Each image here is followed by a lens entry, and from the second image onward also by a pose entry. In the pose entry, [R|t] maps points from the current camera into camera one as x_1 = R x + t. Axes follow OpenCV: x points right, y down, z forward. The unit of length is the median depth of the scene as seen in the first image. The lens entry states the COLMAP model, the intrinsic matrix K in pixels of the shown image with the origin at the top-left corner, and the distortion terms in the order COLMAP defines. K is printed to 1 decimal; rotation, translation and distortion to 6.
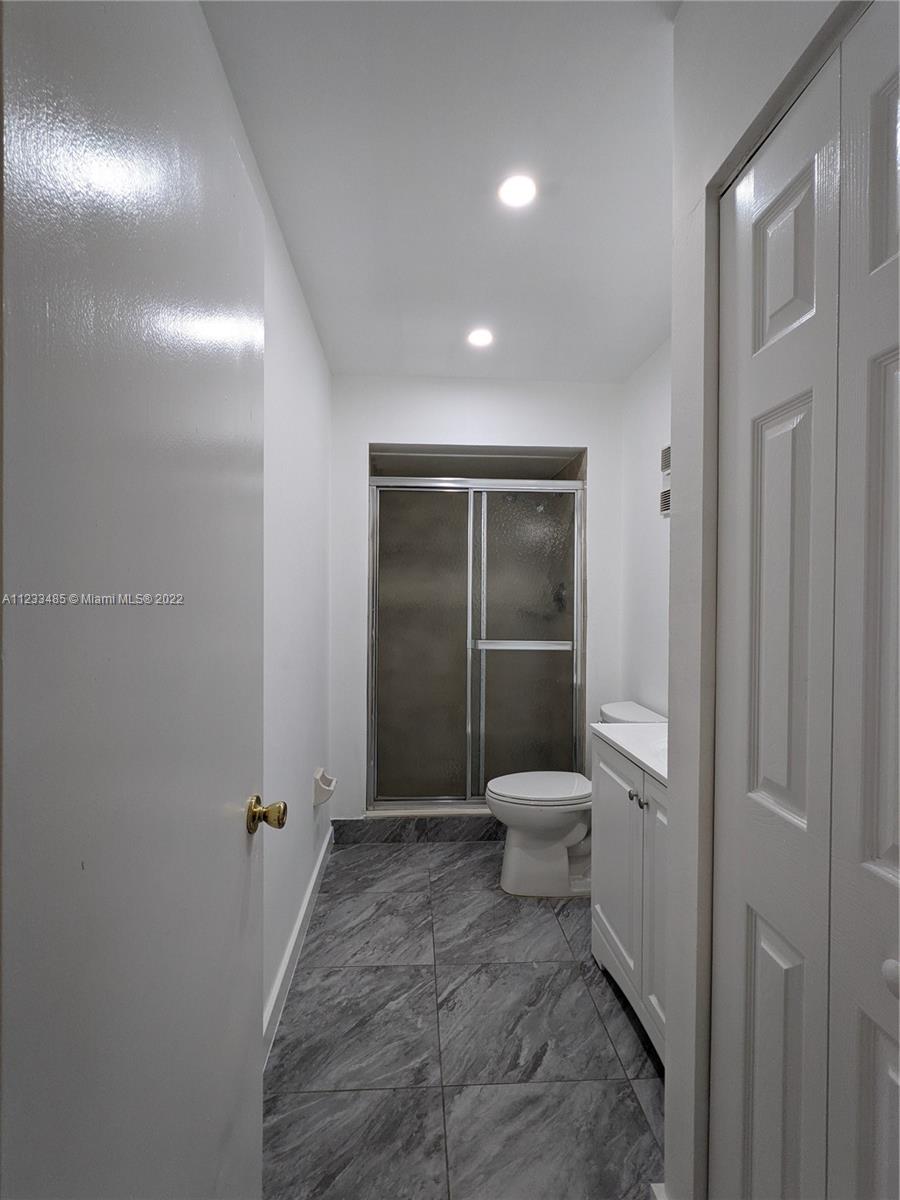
lens RADIAL K [[590.9, 0, 444.3], [0, 590.9, 598.3], [0, 0, 1]] dist [-0.000803, 0.001075]
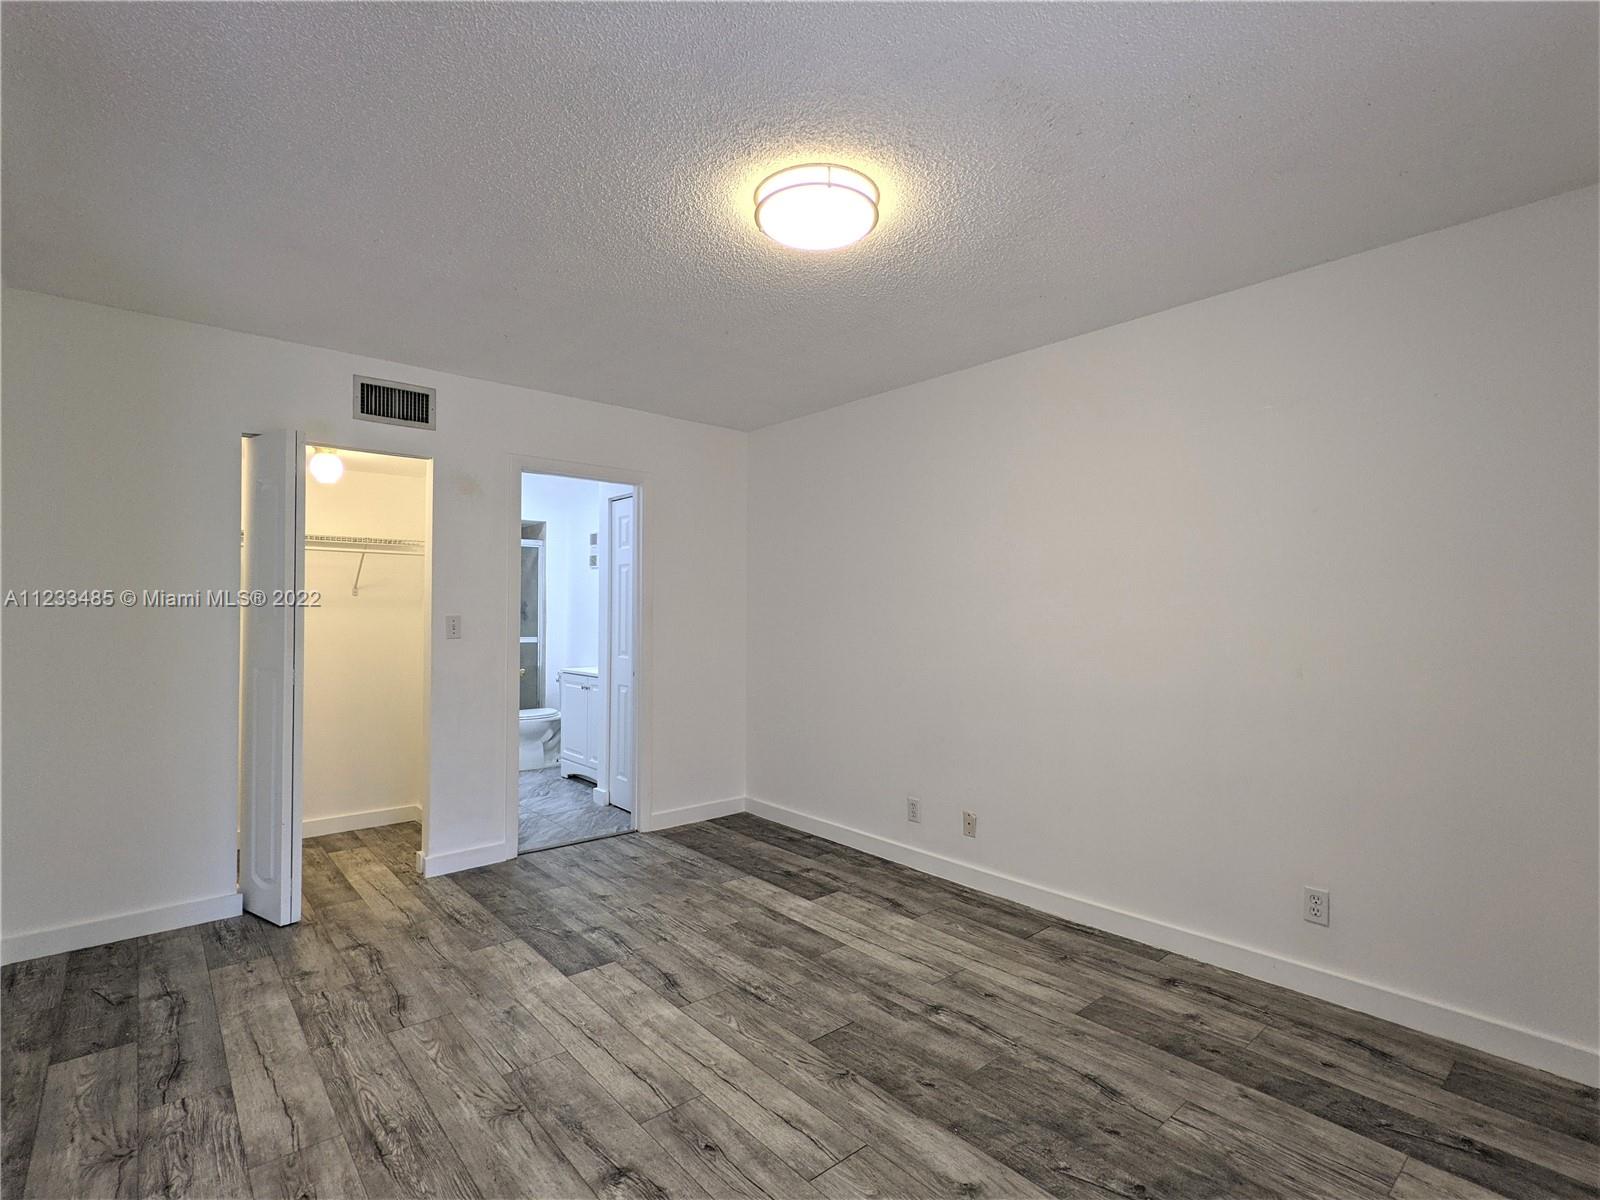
lens RADIAL K [[784.4, 0, 819.3], [0, 784.4, 603.1], [0, 0, 1]] dist [-0.002225, 0.001995]
pose [[0.791226, 0.000914, 0.611523, -0.686945], [0.009451, 0.999861, -0.013724, 0.020489], [-0.611451, 0.016638, 0.791108, -1.674325]]
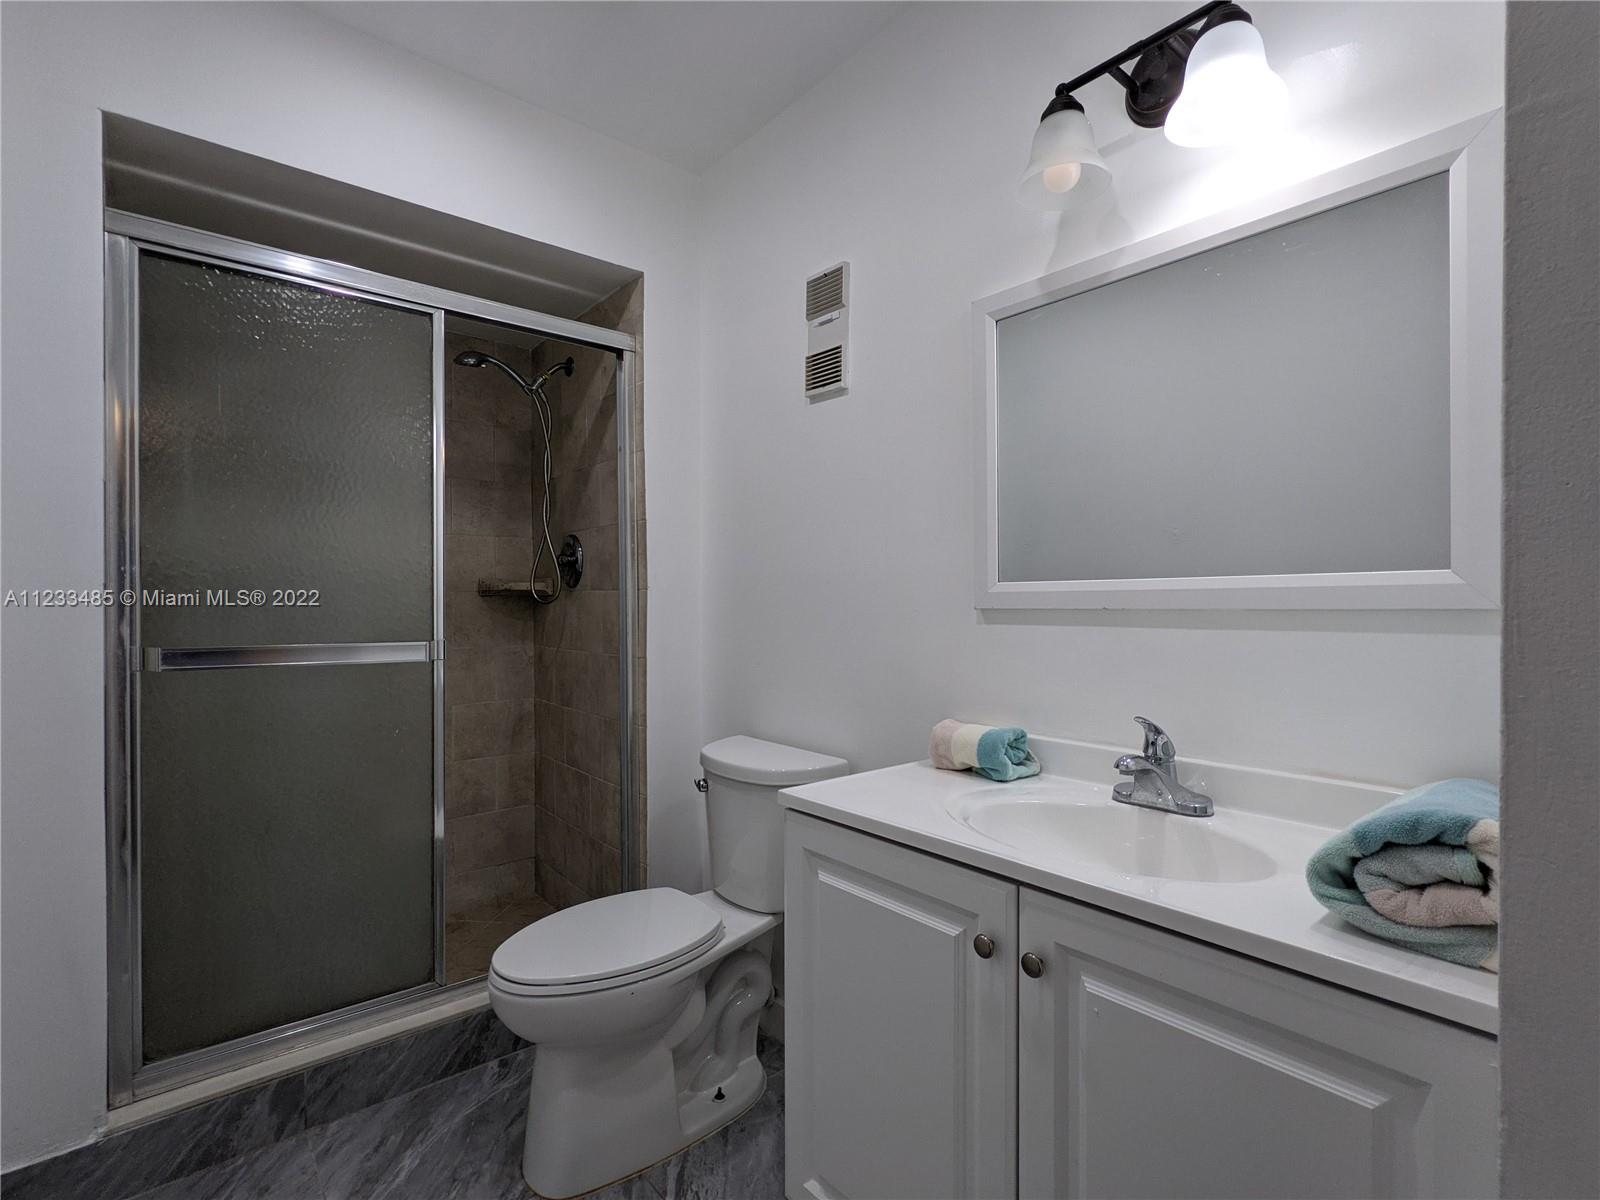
lens RADIAL K [[774.5, 0, 801.1], [0, 774.5, 603.1], [0, 0, 1]] dist [0.001047, -0.000276]
pose [[0.803538, -0.012274, 0.595127, -0.090185], [0.012453, 0.999915, 0.003809, 0.059718], [-0.595124, 0.004351, 0.803622, 0.467945]]
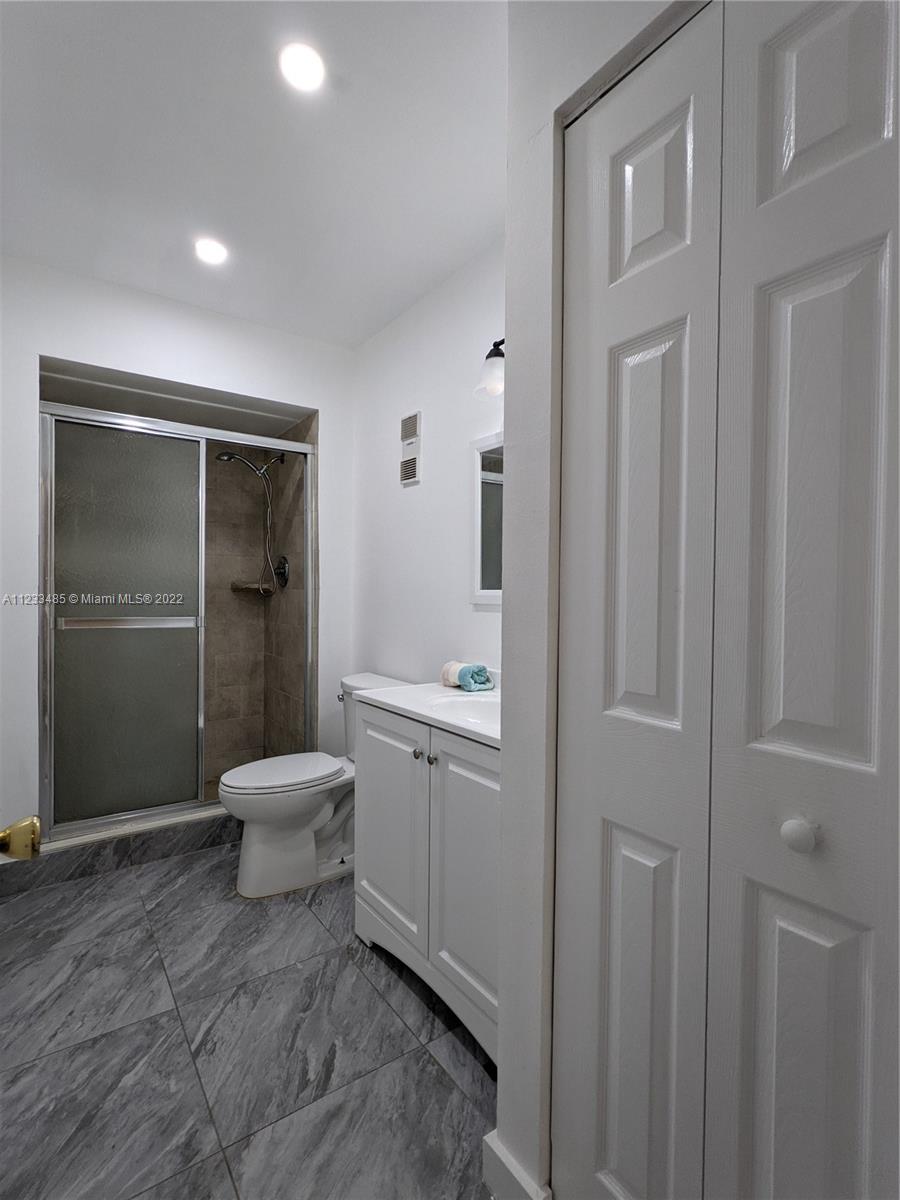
lens RADIAL K [[588.3, 0, 454.0], [0, 588.3, 598.5], [0, 0, 1]] dist [-0.002225, 0.001995]
pose [[0.846407, -0.006042, 0.532502, -0.106493], [0.000986, 0.999952, 0.009779, 0.051451], [-0.532535, -0.007752, 0.846372, 0.114683]]
